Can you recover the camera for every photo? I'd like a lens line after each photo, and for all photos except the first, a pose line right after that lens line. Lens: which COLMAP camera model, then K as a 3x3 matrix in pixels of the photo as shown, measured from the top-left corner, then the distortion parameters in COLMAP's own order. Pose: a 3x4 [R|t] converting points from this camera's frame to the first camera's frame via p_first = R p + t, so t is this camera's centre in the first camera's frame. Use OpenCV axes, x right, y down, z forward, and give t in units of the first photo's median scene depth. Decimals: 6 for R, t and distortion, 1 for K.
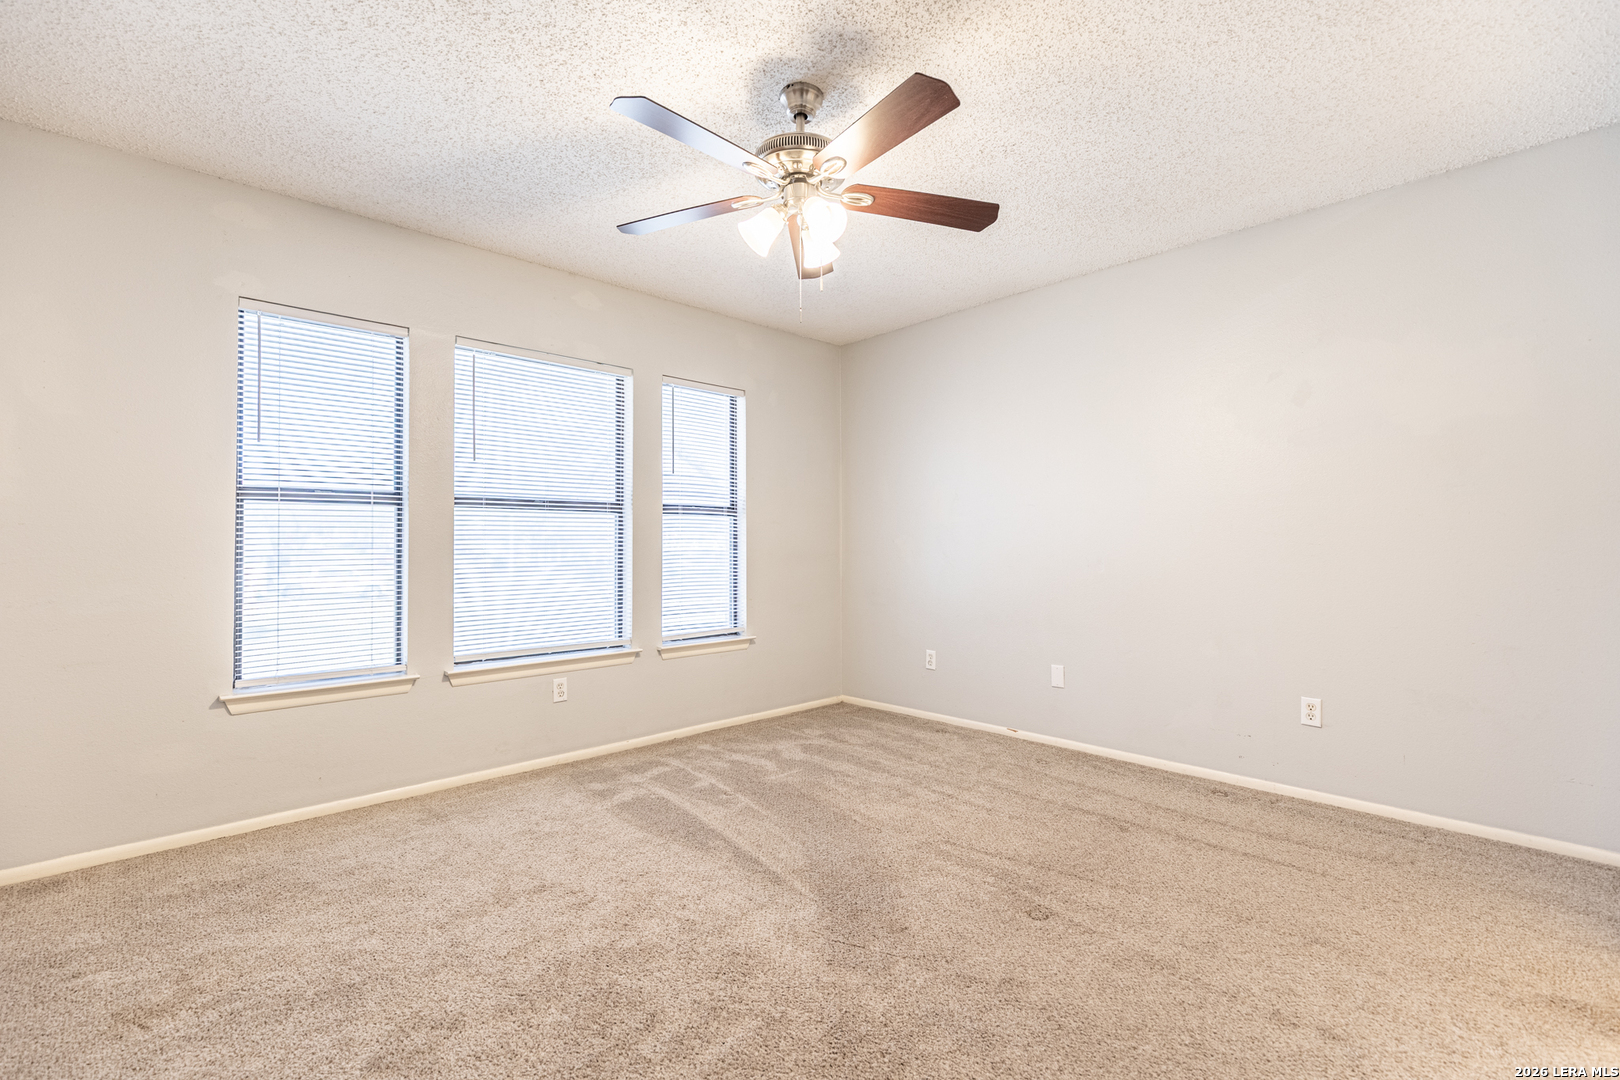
lens RADIAL K [[733.2, 0, 822.9], [0, 733.2, 541.6], [0, 0, 1]] dist [-0.000356, 0.000074]
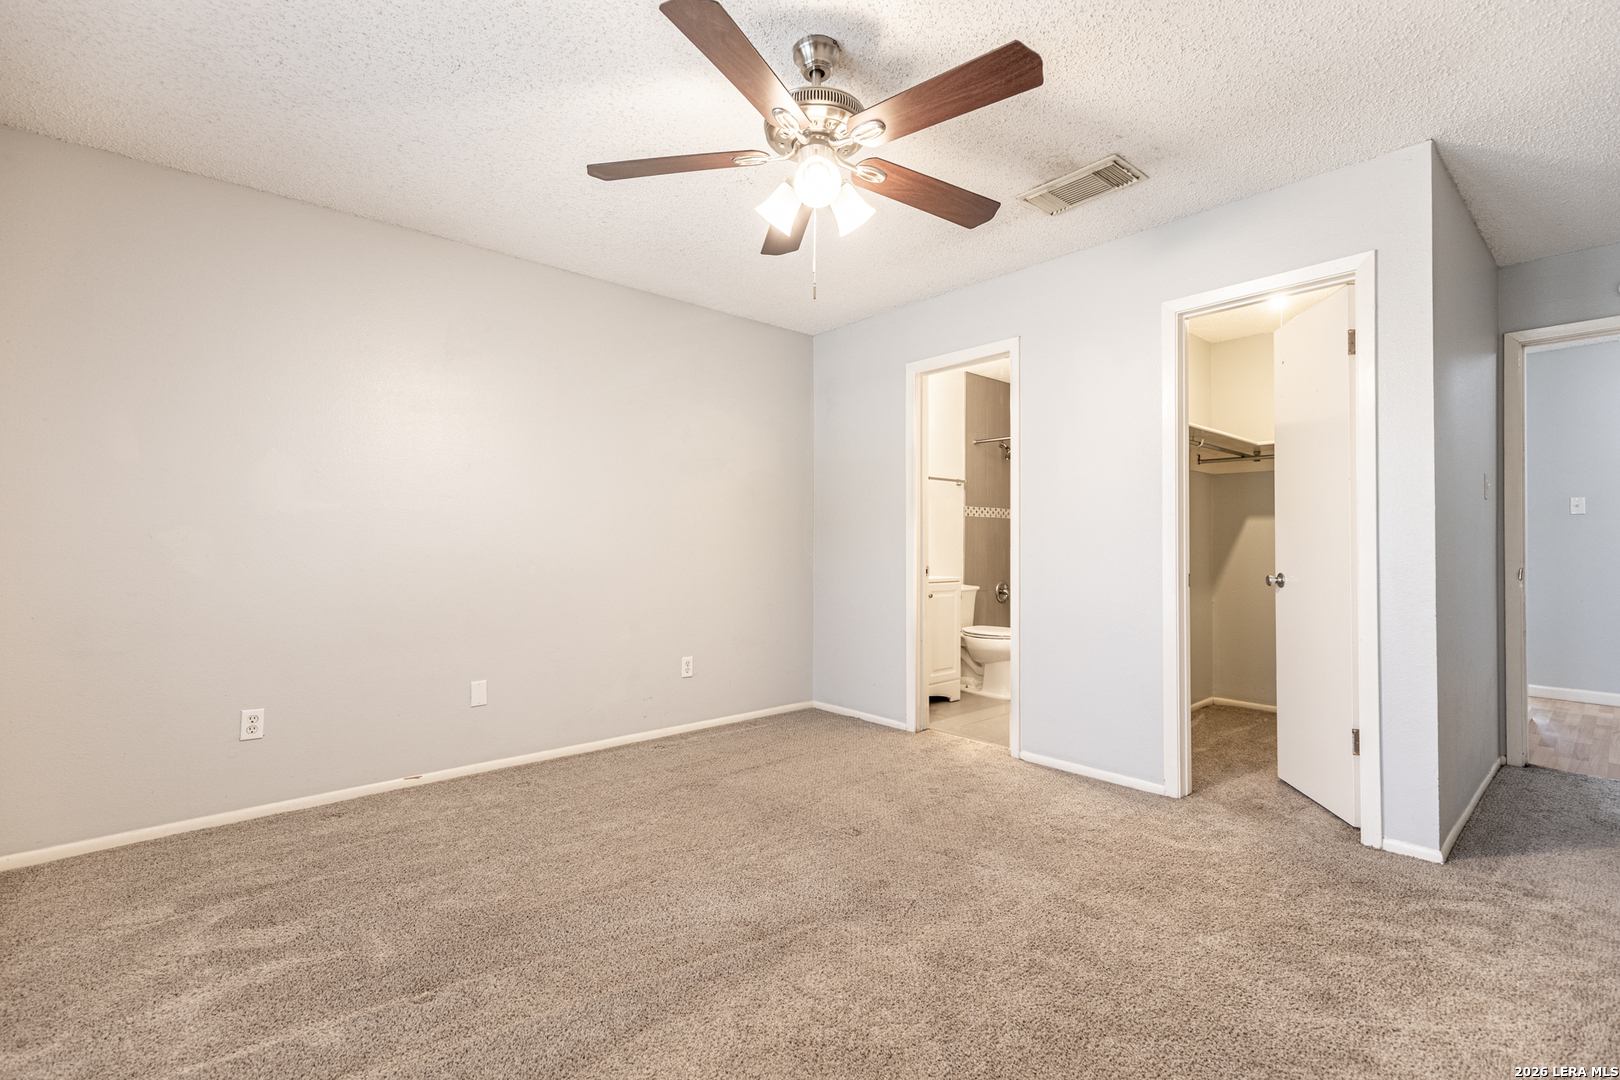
lens RADIAL K [[733.2, 0, 813.9], [0, 733.2, 545.1], [0, 0, 1]] dist [-0.000356, 0.000074]
pose [[0.026613, 0.002399, 0.999643, -0.690594], [-0.004767, 0.999986, -0.002273, 0.007283], [-0.999634, -0.004705, 0.026624, 0.724664]]
